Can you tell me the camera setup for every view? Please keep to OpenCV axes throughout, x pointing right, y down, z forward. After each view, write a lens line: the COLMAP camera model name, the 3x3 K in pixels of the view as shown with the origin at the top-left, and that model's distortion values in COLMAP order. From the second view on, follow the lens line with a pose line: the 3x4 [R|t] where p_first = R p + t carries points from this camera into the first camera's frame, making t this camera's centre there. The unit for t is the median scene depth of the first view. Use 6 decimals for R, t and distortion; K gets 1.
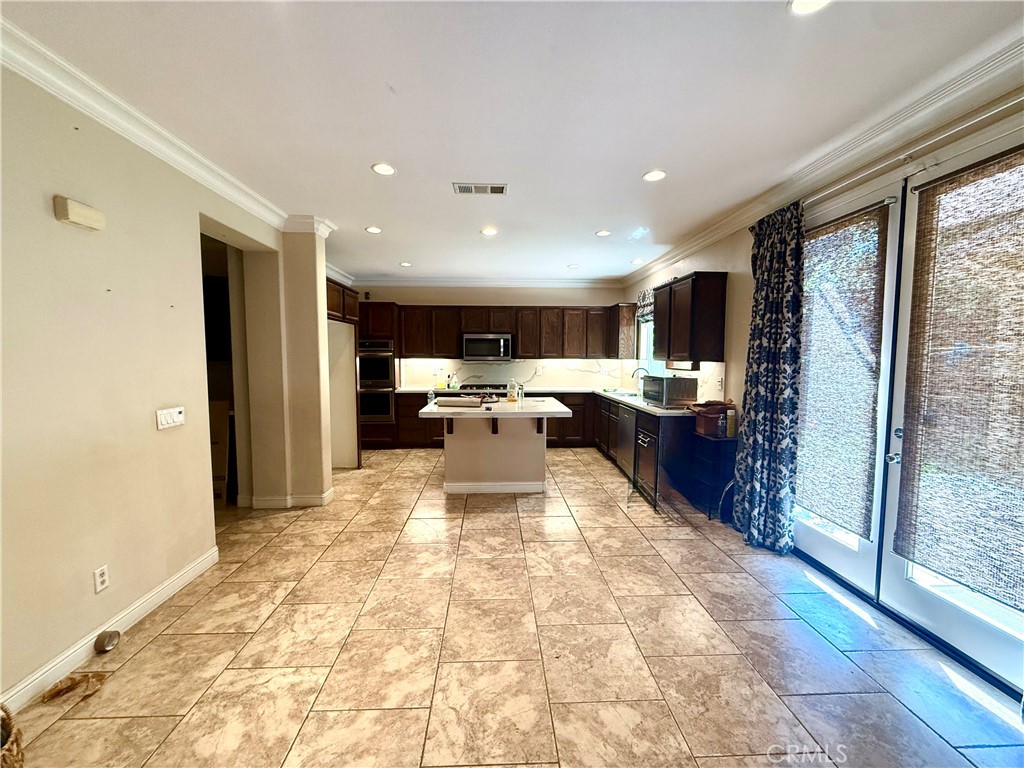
lens RADIAL K [[409.1, 0, 508.5], [0, 409.1, 385.6], [0, 0, 1]] dist [-0.001049, 0.000345]
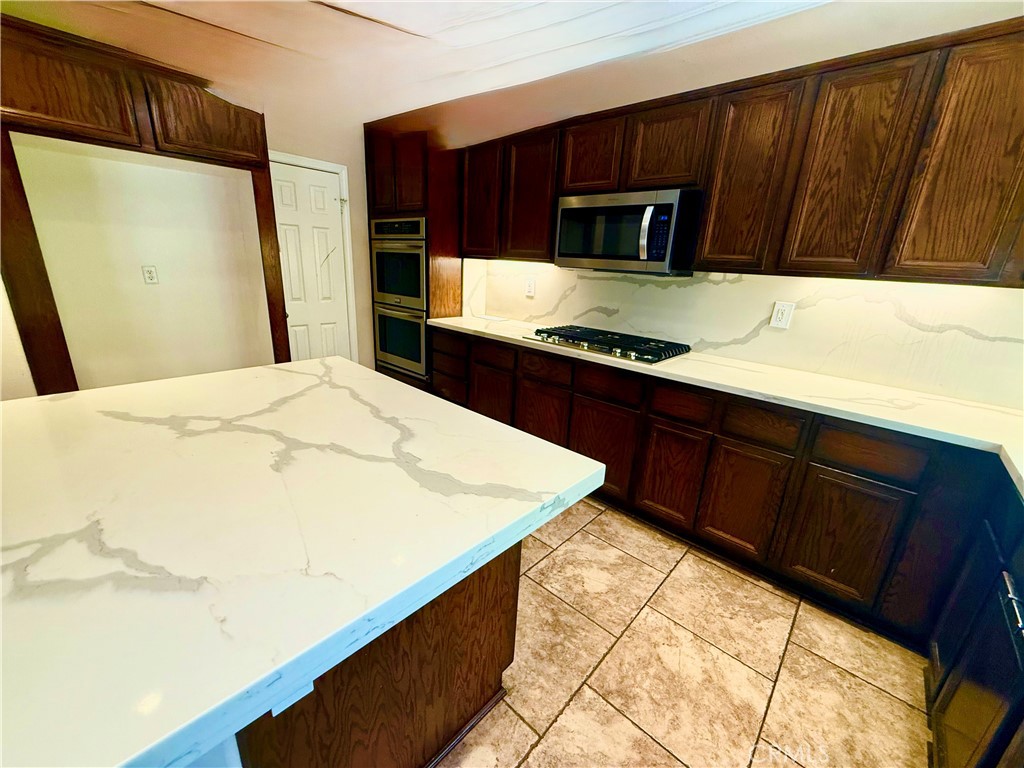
lens RADIAL K [[409.1, 0, 508.5], [0, 409.1, 385.6], [0, 0, 1]] dist [-0.001049, 0.000345]
pose [[0.706997, 0.240600, -0.665031, 0.160026], [-0.097544, 0.964538, 0.245259, -0.043403], [0.700457, -0.108528, 0.705394, 0.666725]]
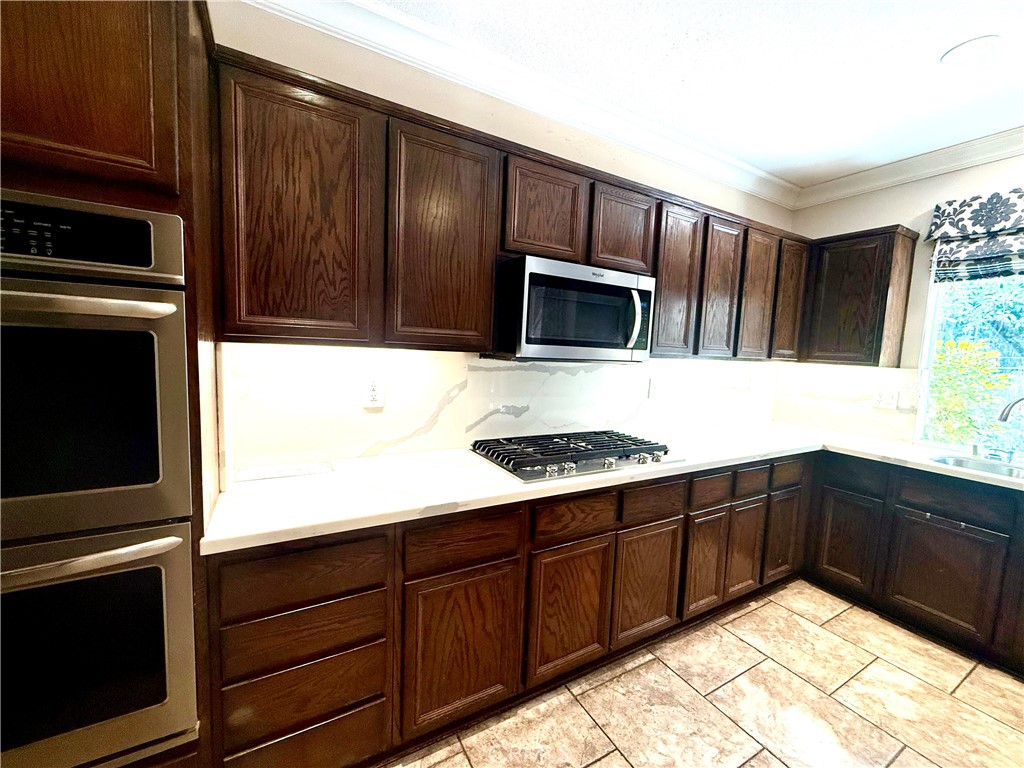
lens RADIAL K [[409.1, 0, 508.5], [0, 409.1, 385.6], [0, 0, 1]] dist [-0.001049, 0.000345]
pose [[0.889643, -0.004385, 0.456636, -0.234972], [-0.009706, 0.999546, 0.028509, -0.052310], [-0.456554, -0.029795, 0.889196, 0.774059]]
